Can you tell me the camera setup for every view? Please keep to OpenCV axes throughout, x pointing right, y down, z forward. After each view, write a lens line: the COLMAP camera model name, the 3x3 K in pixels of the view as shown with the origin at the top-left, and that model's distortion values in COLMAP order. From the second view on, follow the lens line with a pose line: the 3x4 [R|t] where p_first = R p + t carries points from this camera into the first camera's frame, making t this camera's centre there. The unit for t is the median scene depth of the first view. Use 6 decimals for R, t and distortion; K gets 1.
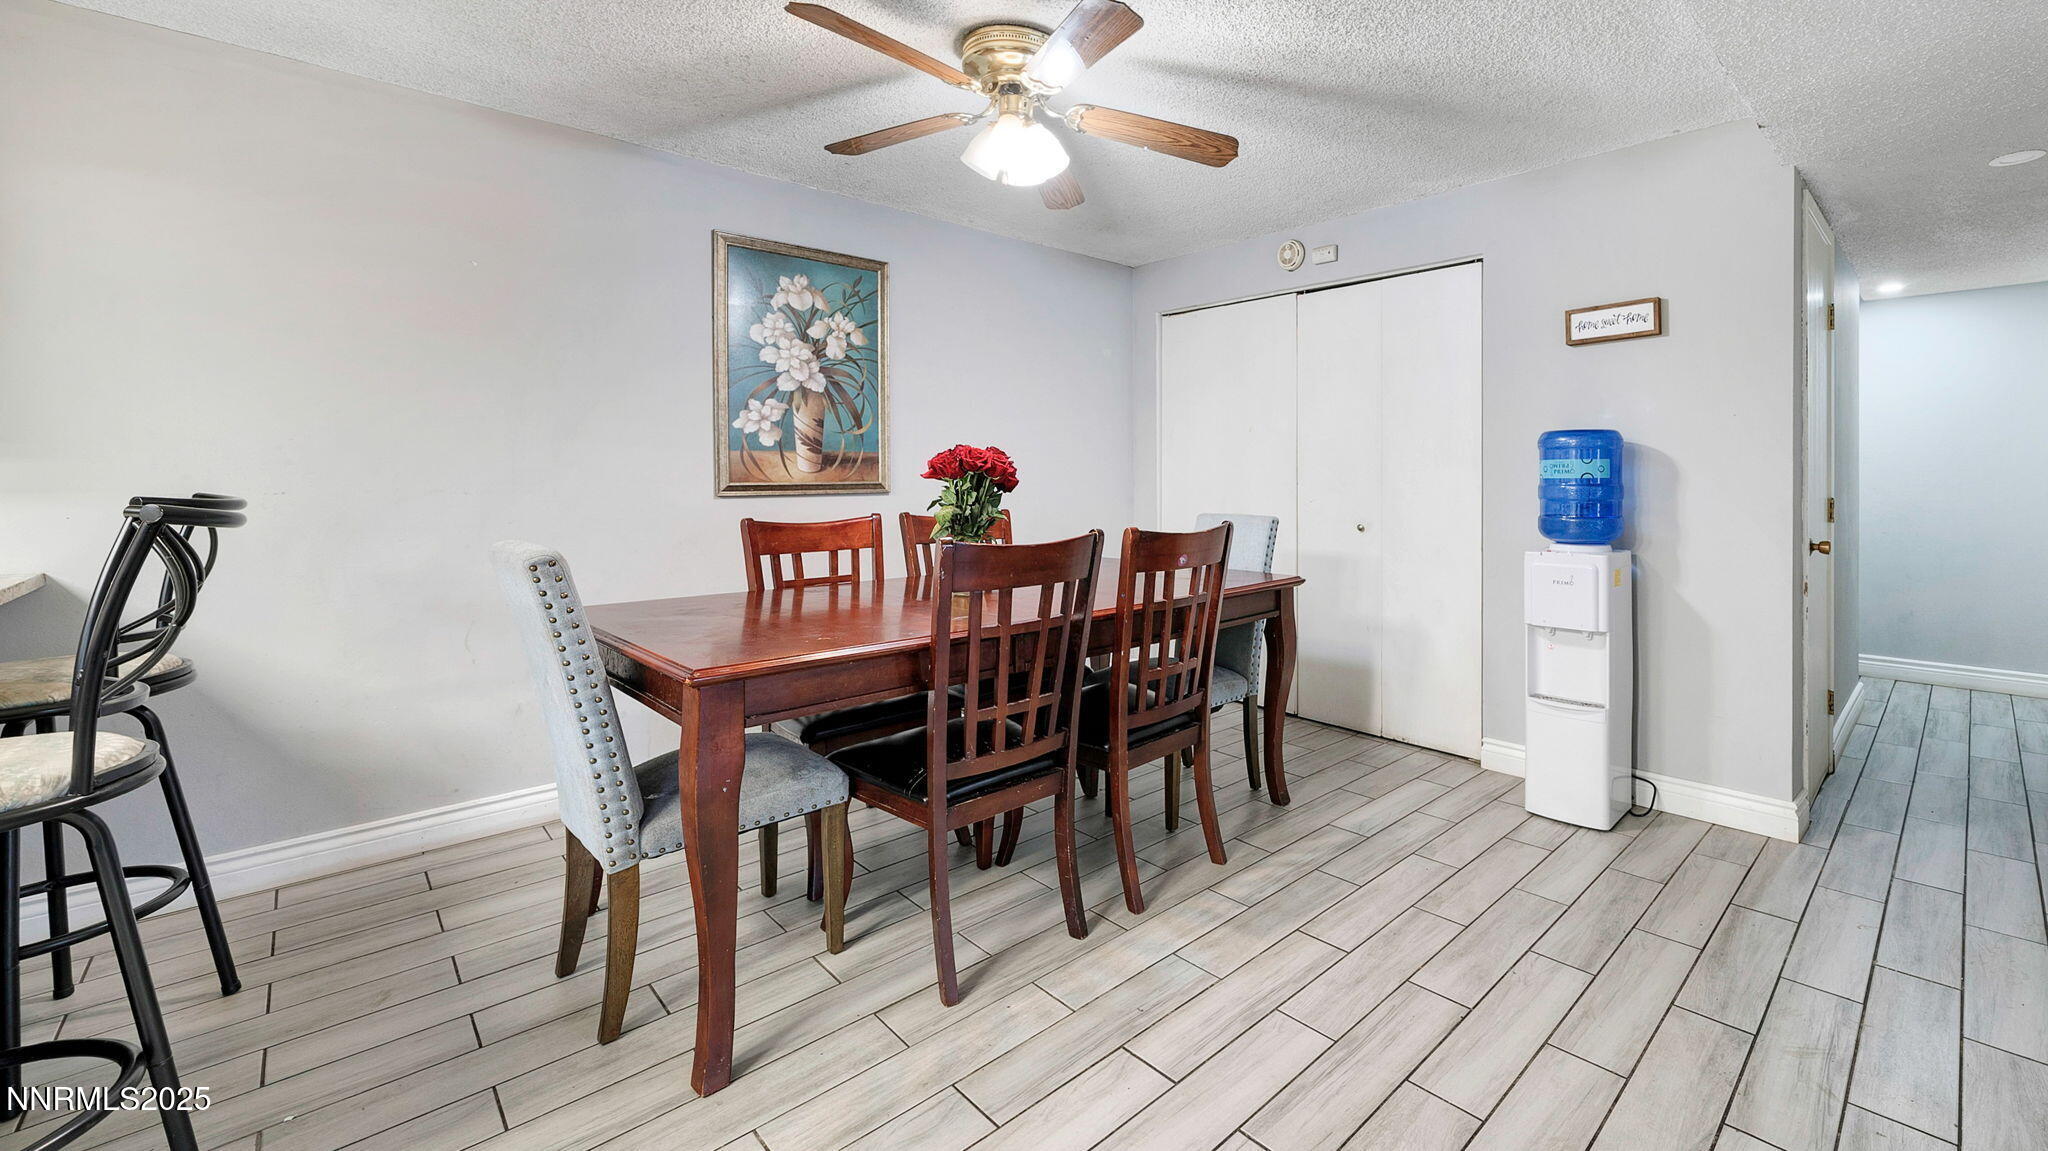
lens RADIAL K [[838.1, 0, 1183.0], [0, 838.1, 484.0], [0, 0, 1]] dist [-0.005373, -0.000347]
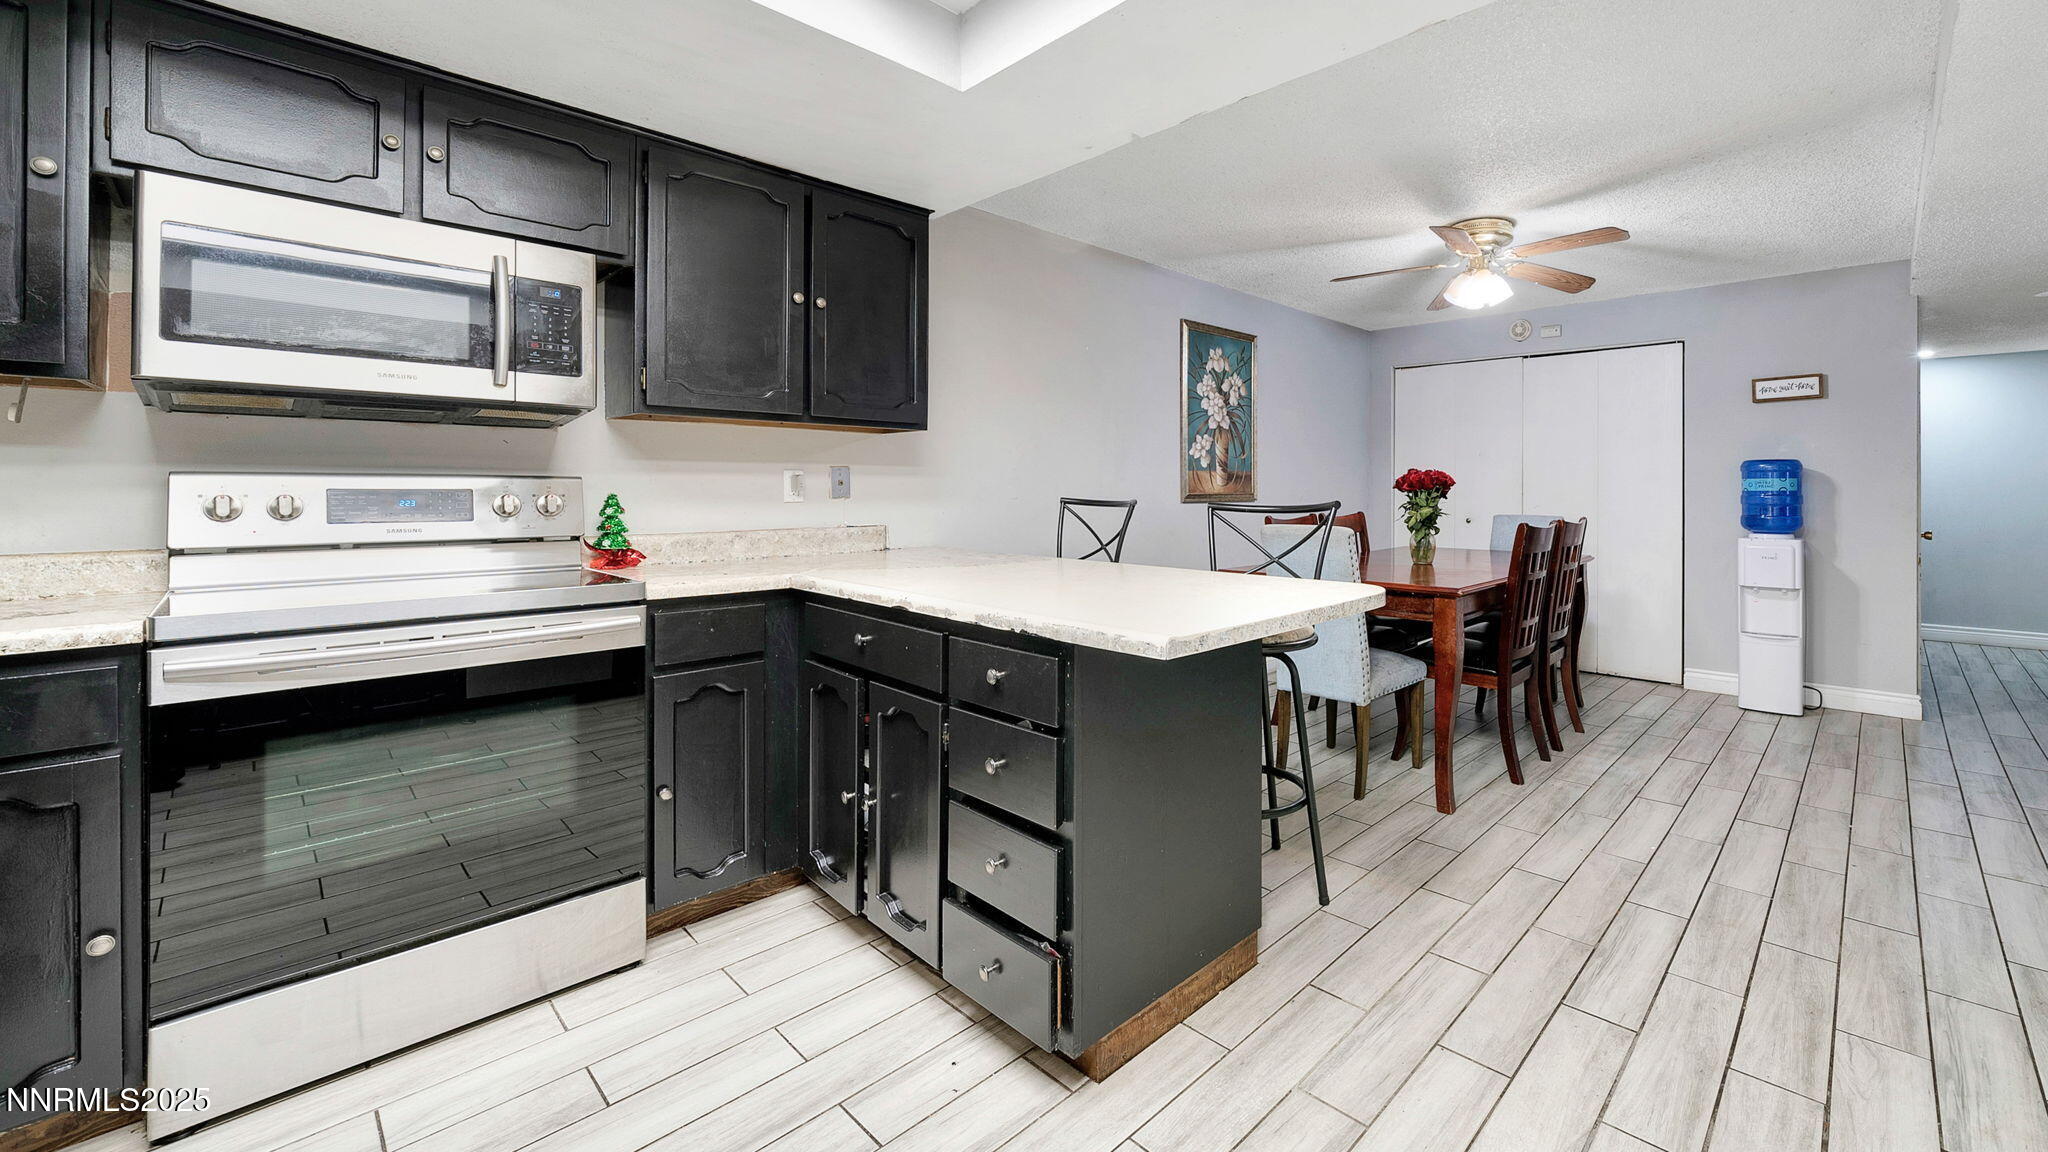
lens RADIAL K [[807.0, 0, 1172.7], [0, 807.0, 493.4], [0, 0, 1]] dist [-0.011721, -0.000075]
pose [[0.999489, 0.002367, 0.031887, -0.614240], [-0.002196, 0.999983, -0.005409, 0.007296], [-0.031899, 0.005336, 0.999477, -0.395522]]
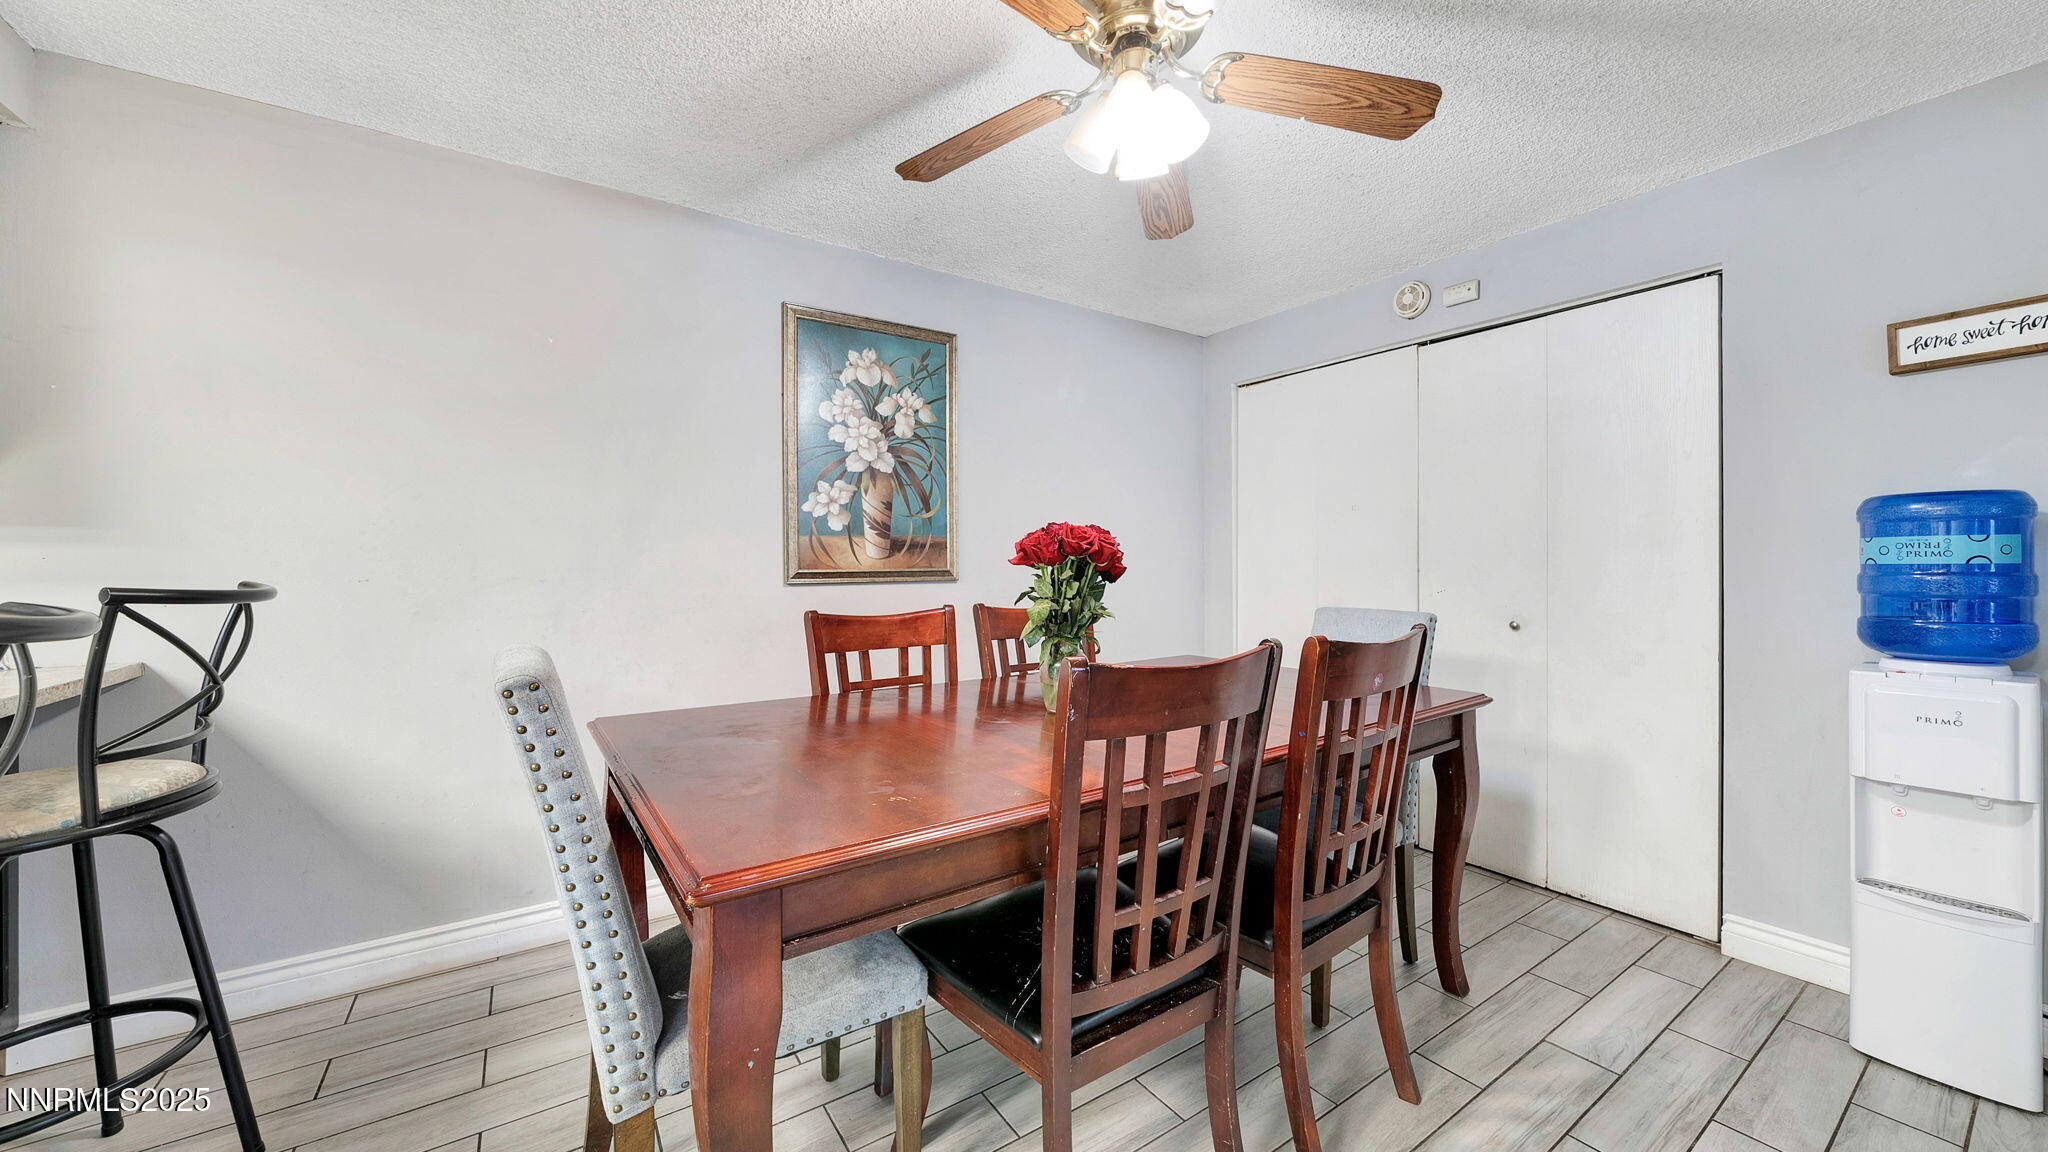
lens RADIAL K [[734.0, 0, 1029.0], [0, 734.0, 566.6], [0, 0, 1]] dist [-0.006736, -0.000027]
pose [[0.976851, -0.000142, -0.213920, -0.111830], [-0.000821, 0.999990, -0.004412, -0.001472], [0.213919, 0.004486, 0.976841, 0.249114]]
